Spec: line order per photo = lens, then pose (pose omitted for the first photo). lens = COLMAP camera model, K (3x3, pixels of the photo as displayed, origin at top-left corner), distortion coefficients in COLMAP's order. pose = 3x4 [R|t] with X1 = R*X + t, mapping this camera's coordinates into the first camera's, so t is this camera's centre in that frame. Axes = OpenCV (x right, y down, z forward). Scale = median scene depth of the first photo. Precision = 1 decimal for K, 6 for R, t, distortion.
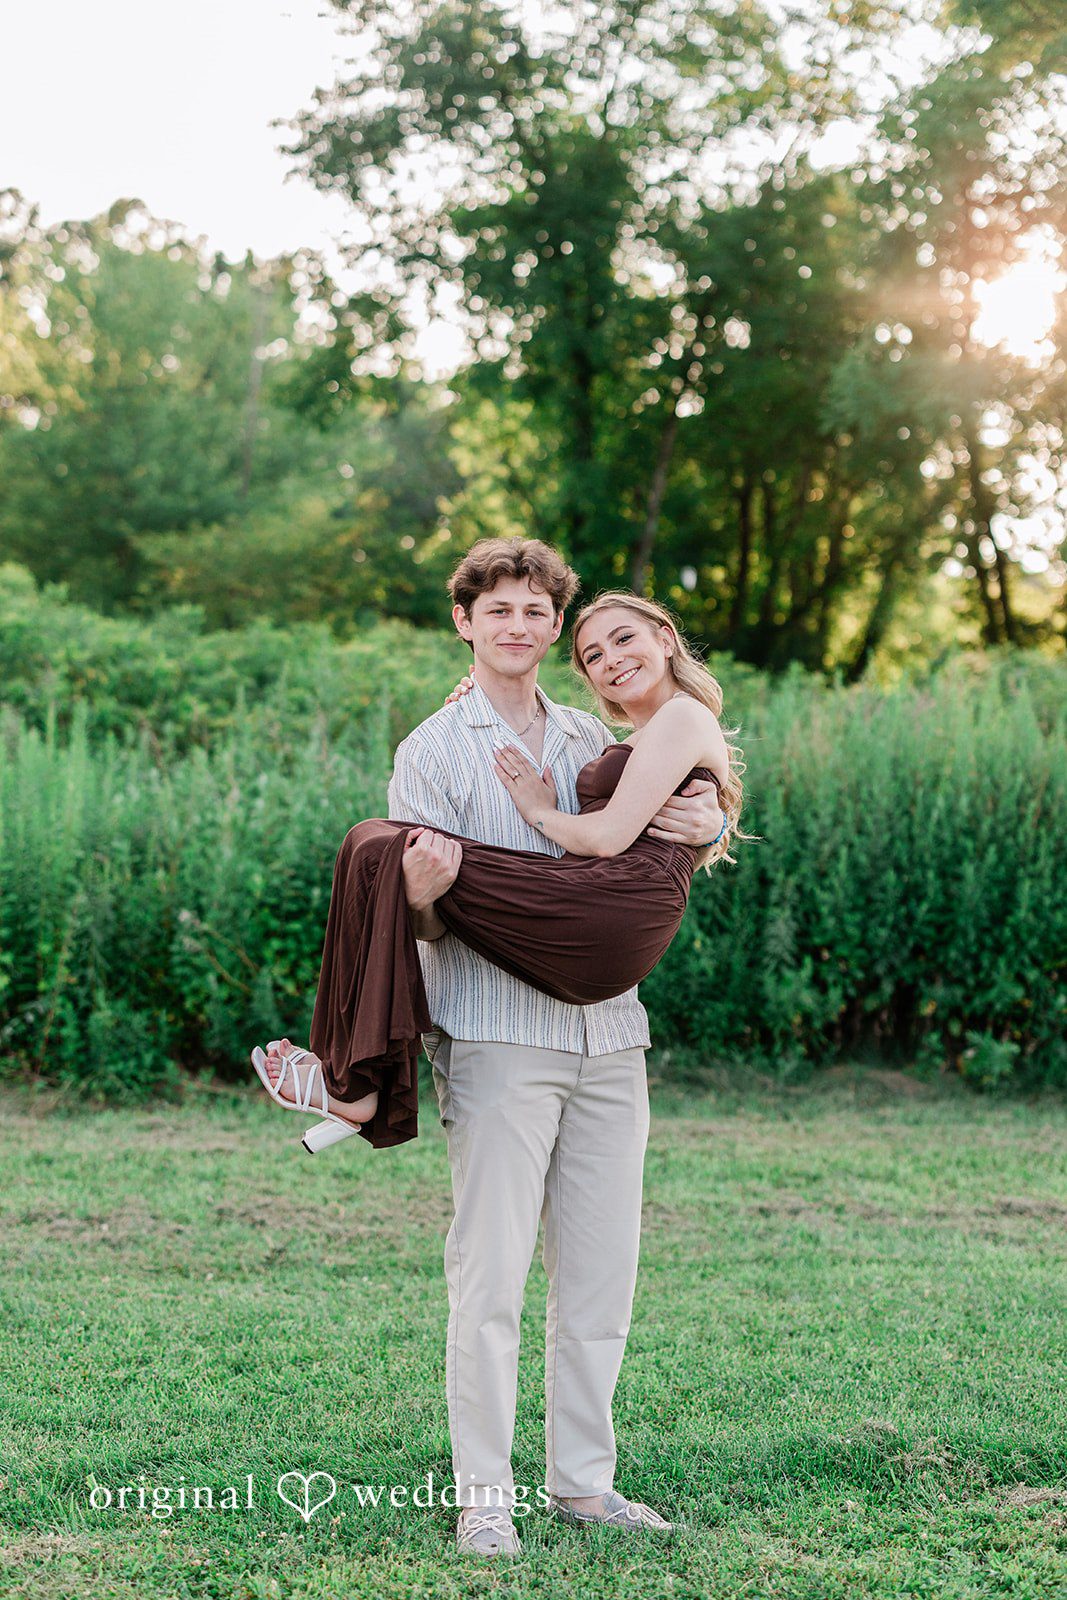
lens RADIAL K [[2610.6, 0, 488.7], [0, 2610.6, 795.6], [0, 0, 1]] dist [0.018317, 0.007477]
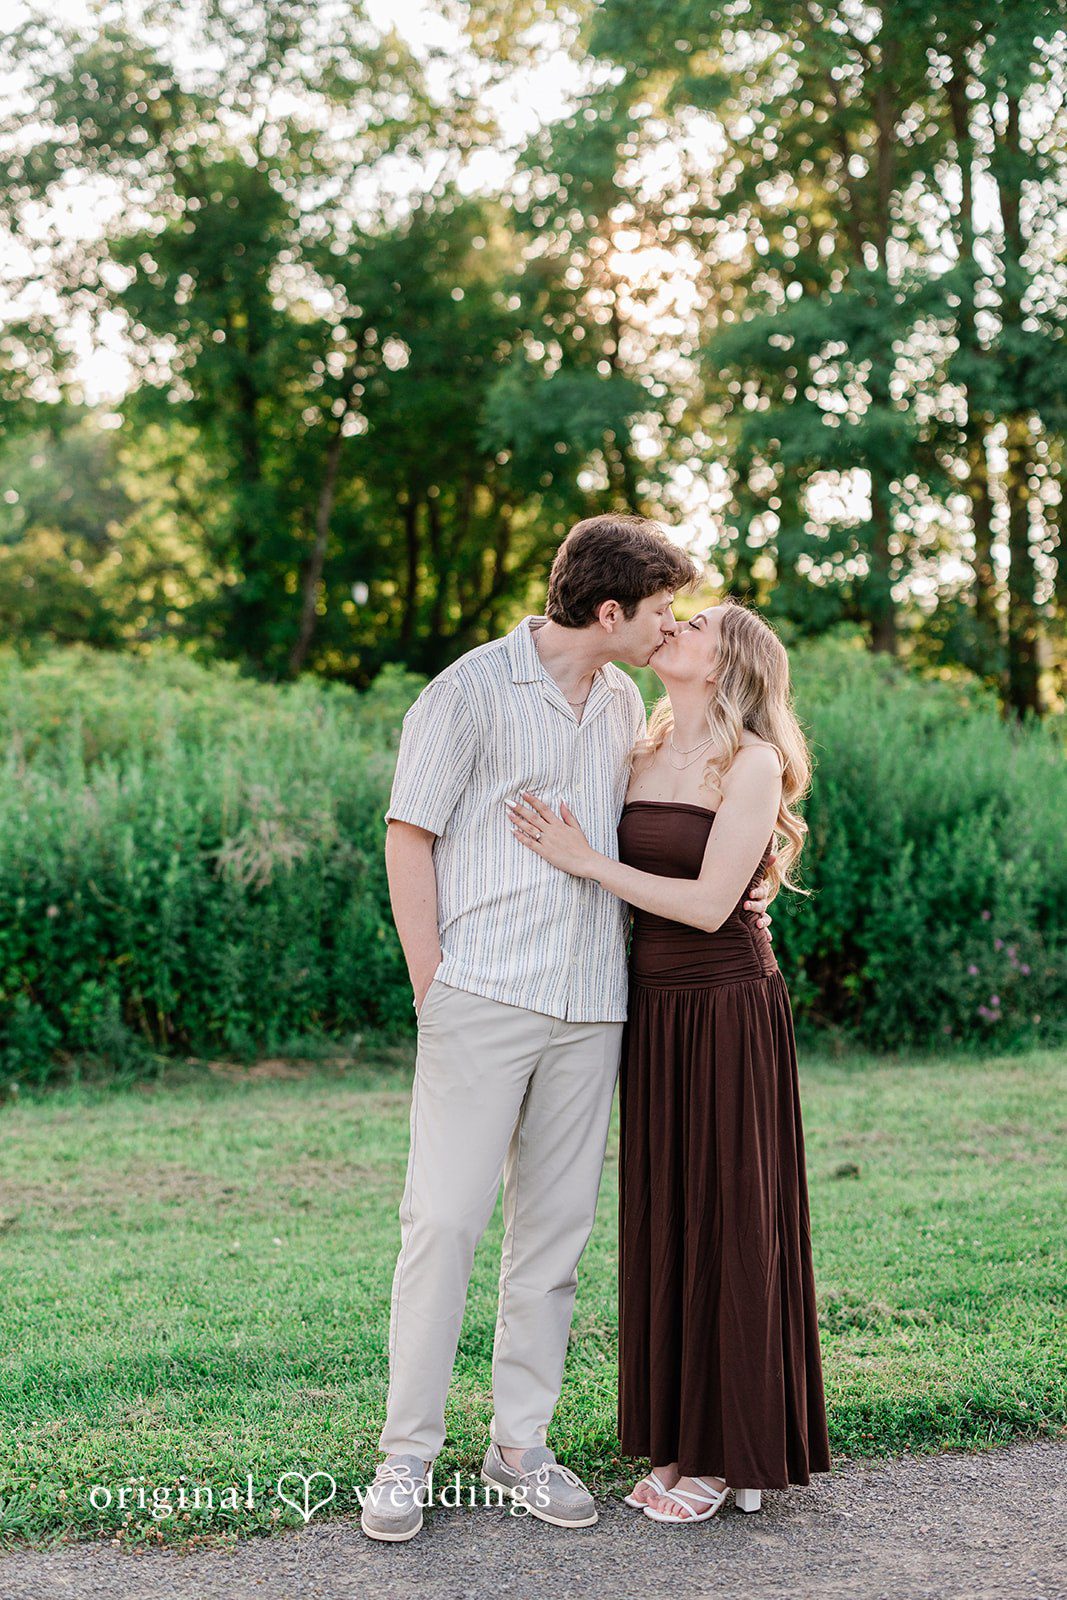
lens RADIAL K [[2634.9, 0, 535.9], [0, 2634.9, 774.2], [0, 0, 1]] dist [-0.006283, 0.063828]
pose [[0.989302, -0.043521, 0.139236, -0.002468], [0.045527, 0.998900, -0.011250, 0.002861], [-0.138593, 0.017469, 0.990195, -0.038991]]
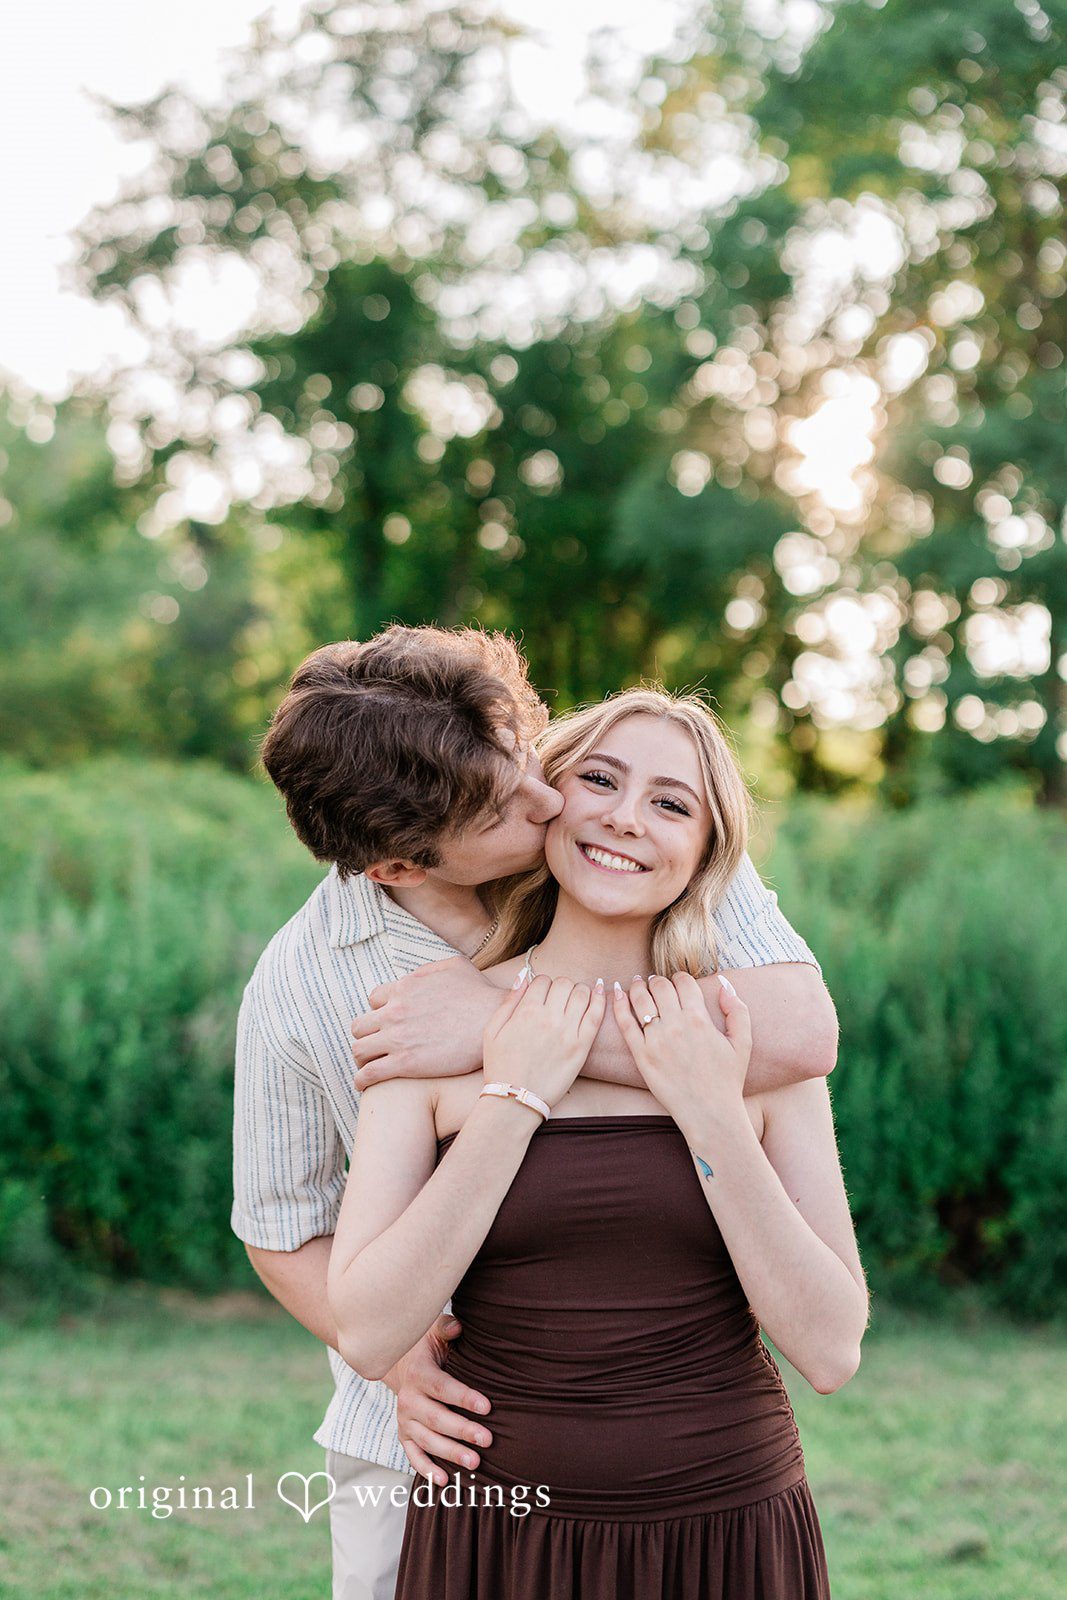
lens RADIAL K [[2589.6, 0, 531.5], [0, 2589.6, 766.0], [0, 0, 1]] dist [0.041346, 0.031727]
pose [[0.997162, 0.013963, 0.073975, 0.027014], [-0.008939, 0.997658, -0.067818, -0.002938], [-0.074748, 0.066964, 0.994951, 0.065805]]
